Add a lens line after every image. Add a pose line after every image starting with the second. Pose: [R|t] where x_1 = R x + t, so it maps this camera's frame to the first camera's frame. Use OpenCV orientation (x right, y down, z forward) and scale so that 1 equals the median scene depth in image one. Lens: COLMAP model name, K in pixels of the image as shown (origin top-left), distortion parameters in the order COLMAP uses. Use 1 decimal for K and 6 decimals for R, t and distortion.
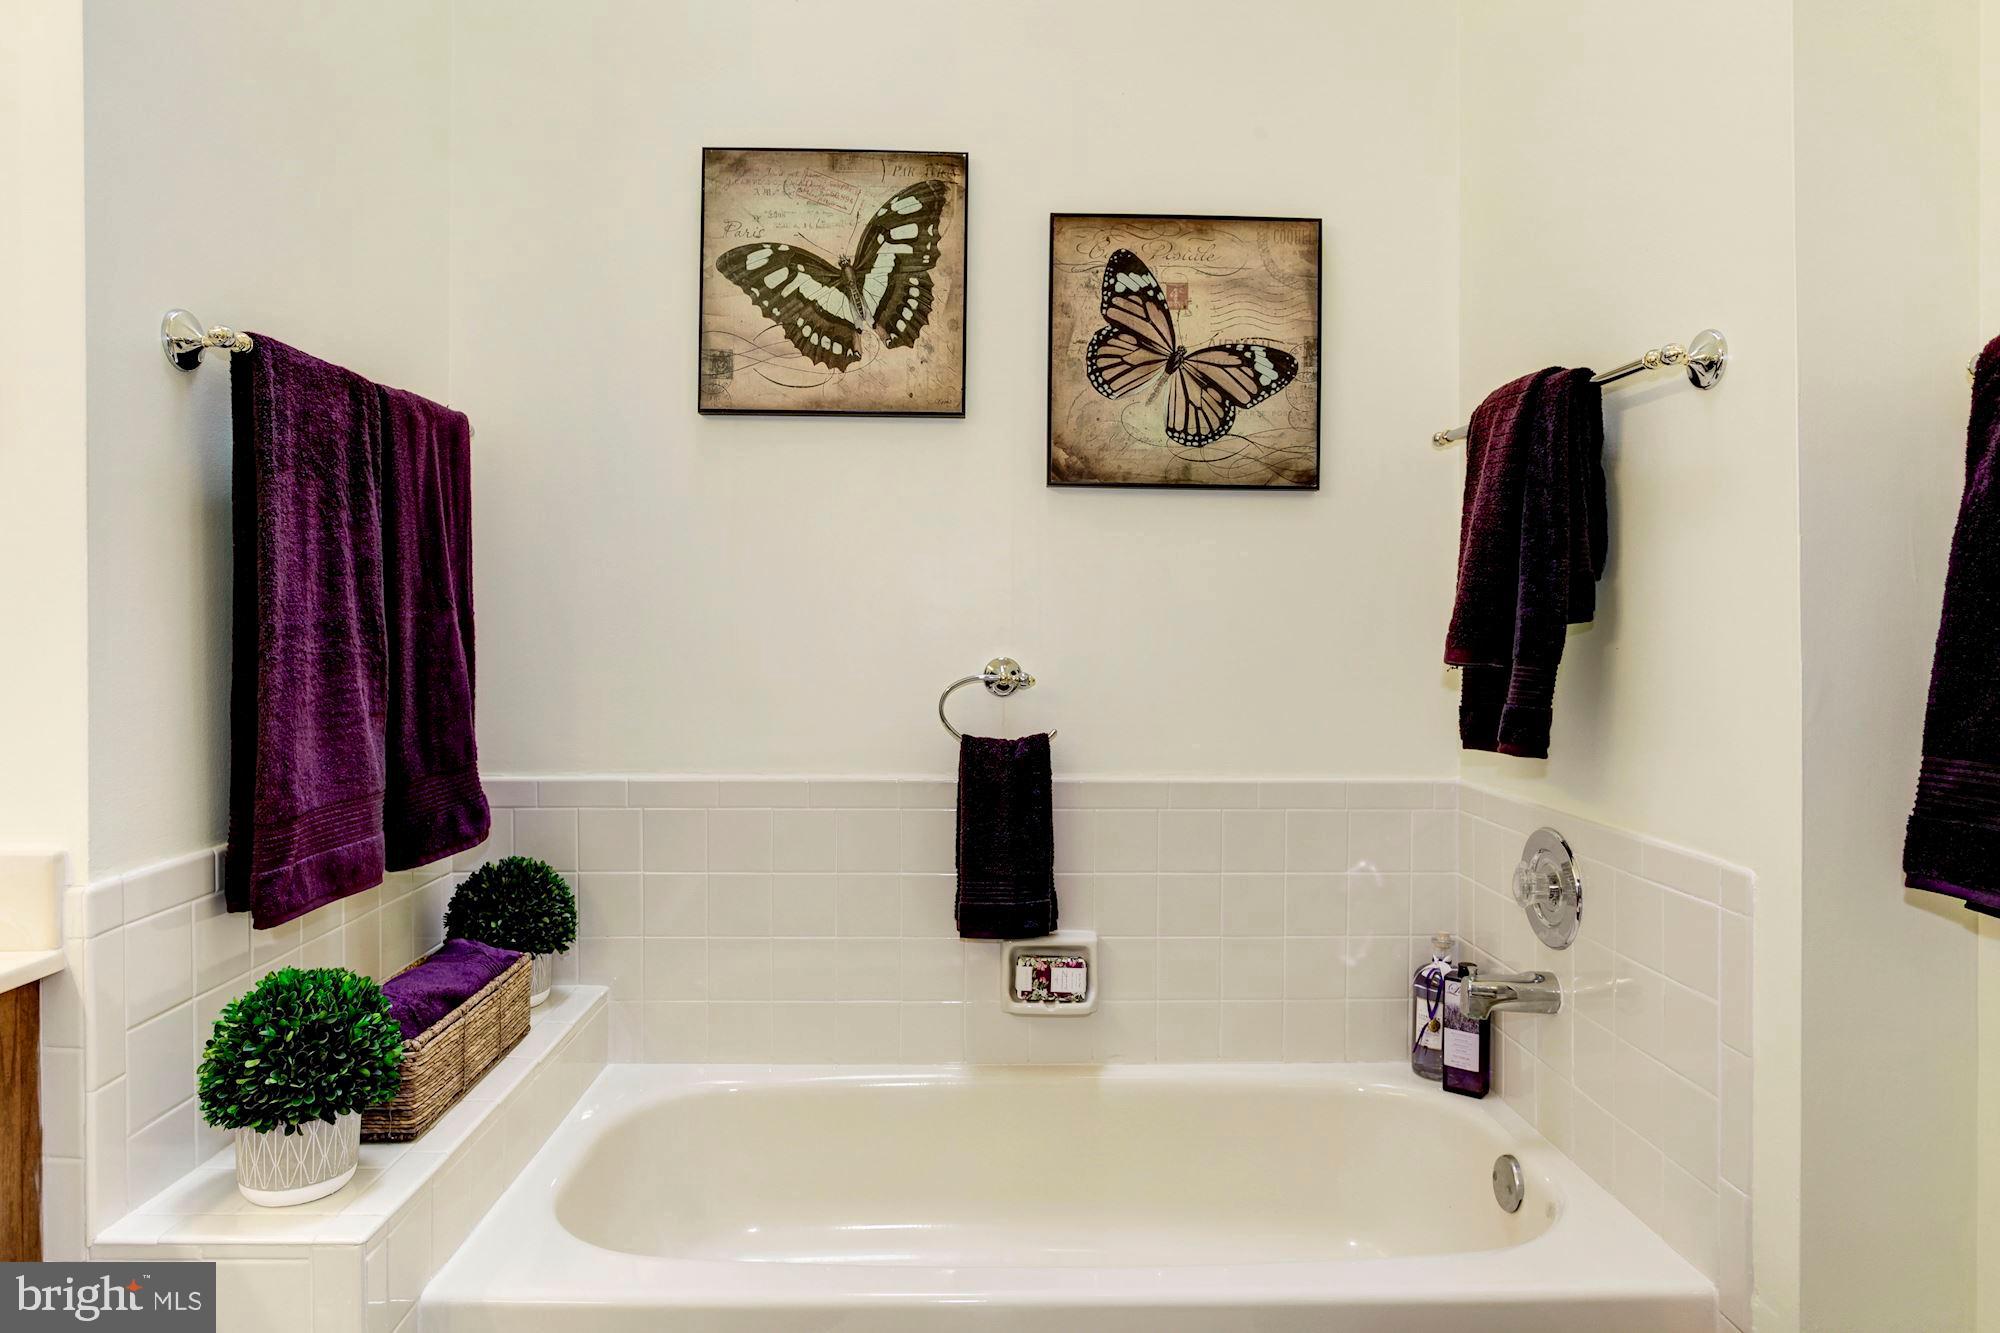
lens RADIAL K [[1276.4, 0, 1016.4], [0, 1276.4, 644.0], [0, 0, 1]] dist [-0.047106, 0.032021]
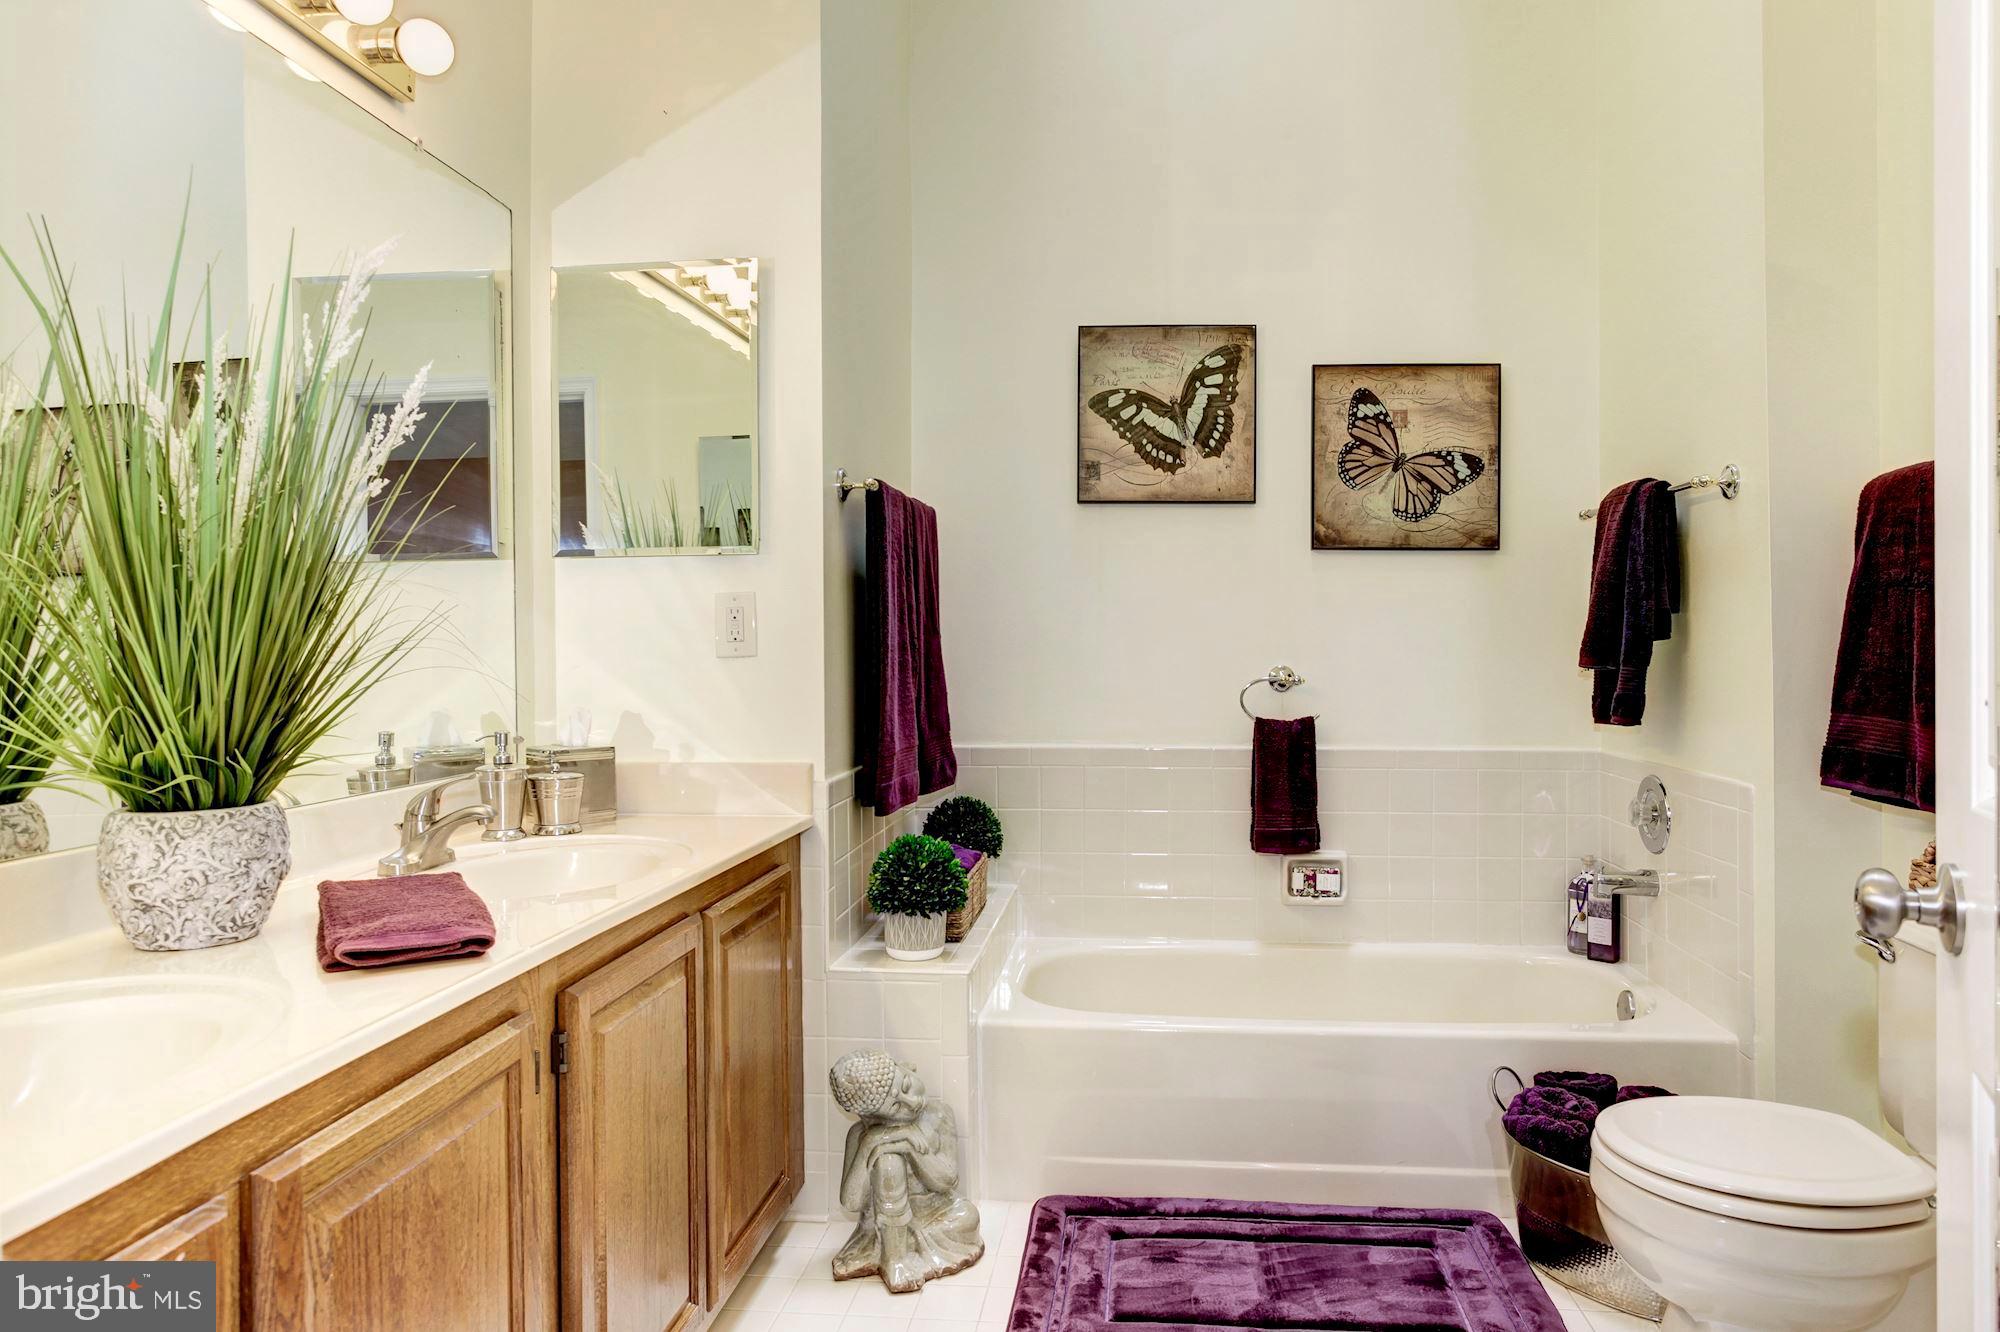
lens RADIAL K [[1296.2, 0, 1086.1], [0, 1296.2, 642.7], [0, 0, 1]] dist [-0.042833, 0.027552]
pose [[0.995277, -0.002555, -0.097046, -0.091027], [0.000893, 0.999852, -0.017164, 0.009851], [0.097076, 0.016996, 0.995132, -0.519248]]
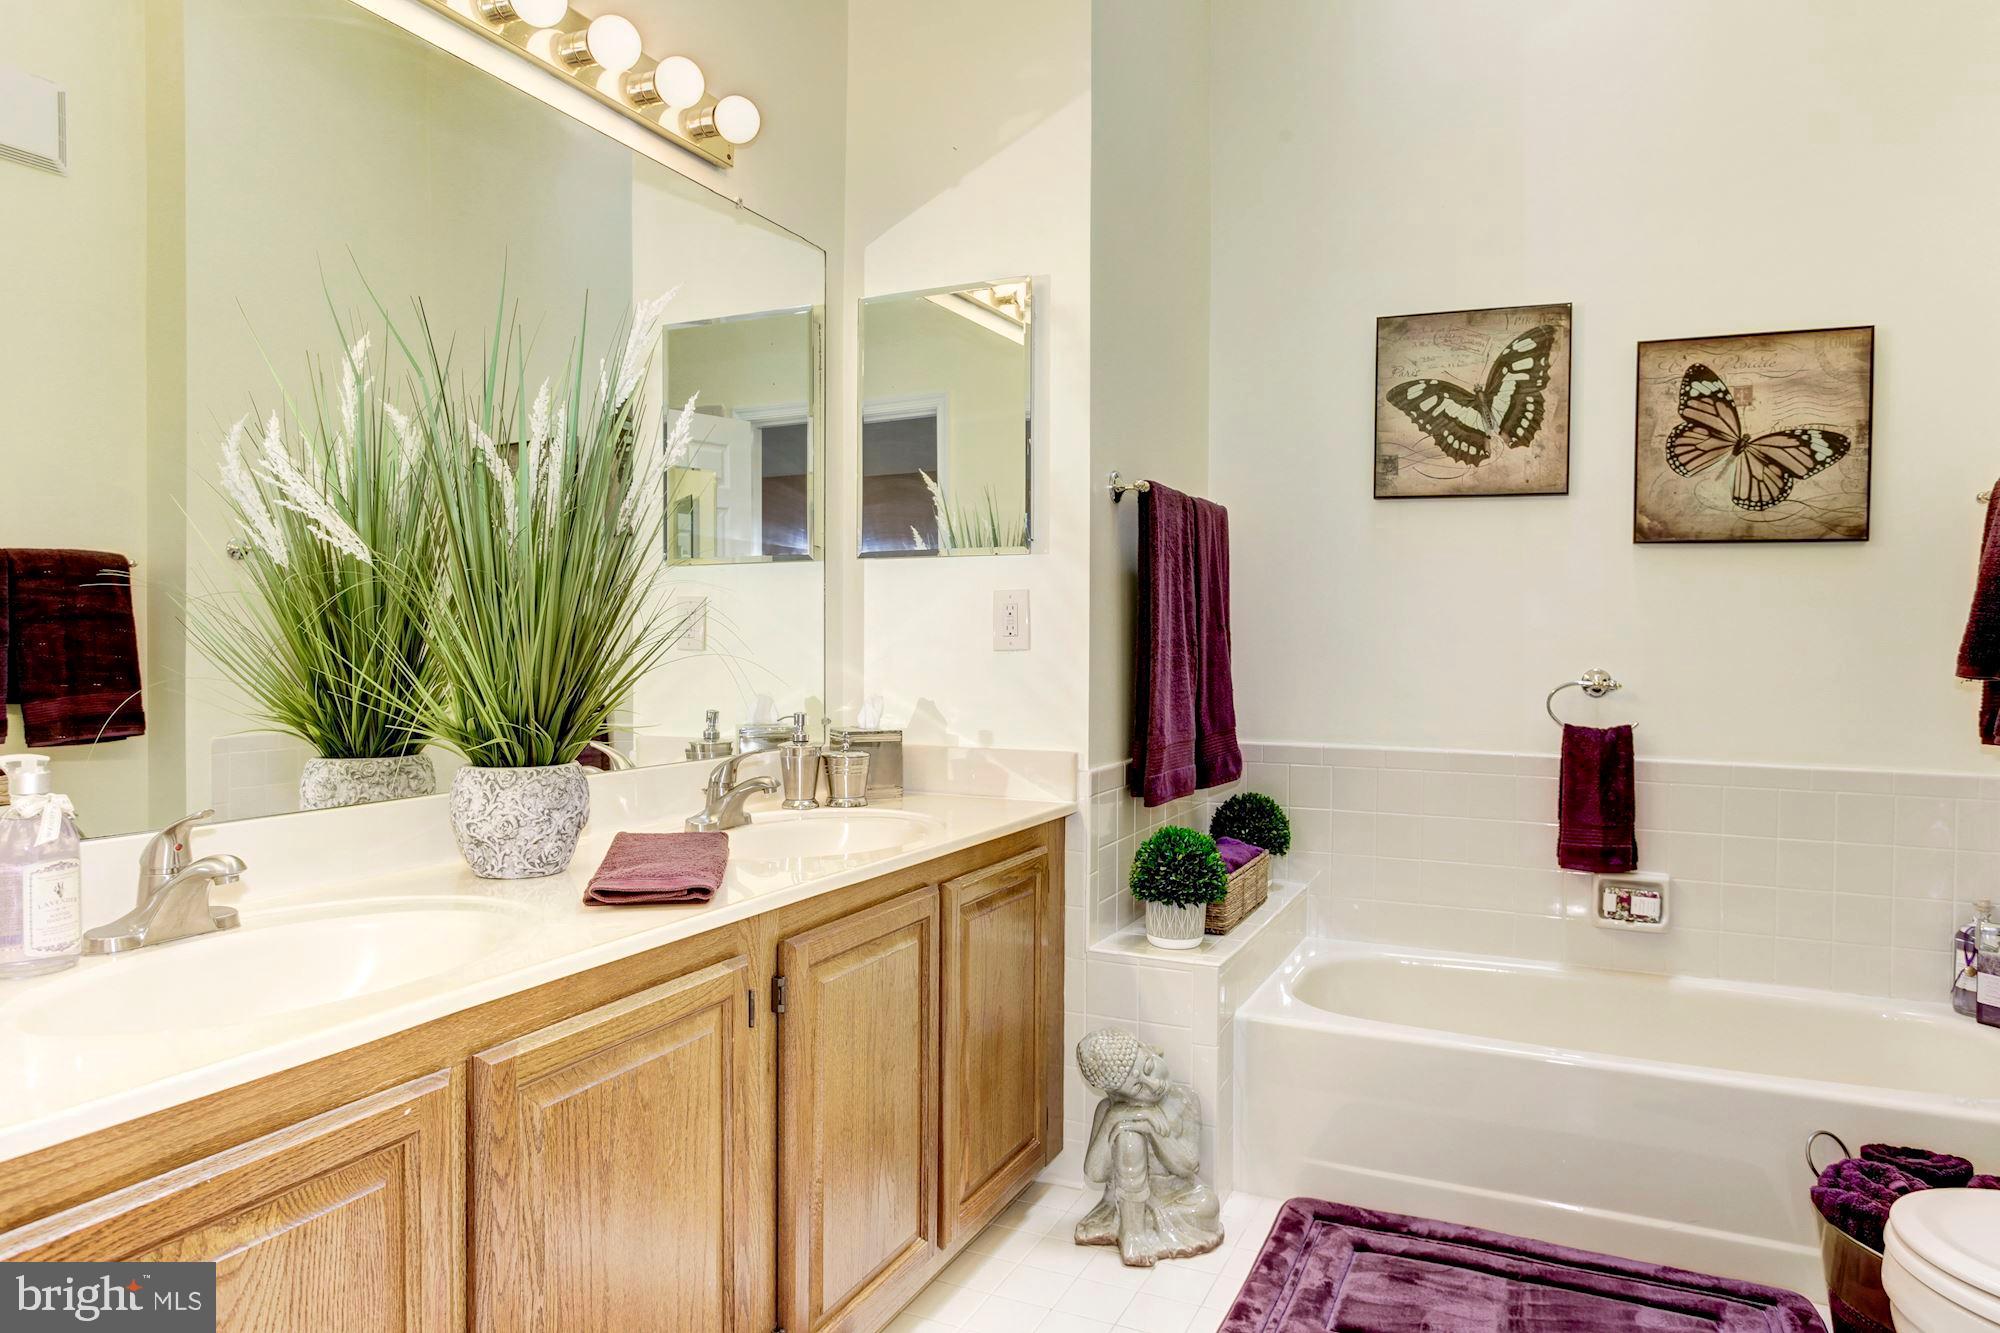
lens RADIAL K [[1276.4, 0, 1016.4], [0, 1276.4, 644.0], [0, 0, 1]] dist [-0.047106, 0.032021]
pose [[0.900711, 0.009629, -0.434311, 0.018136], [-0.016419, 0.999795, -0.011885, 0.010398], [0.434108, 0.017836, 0.900684, -0.499014]]
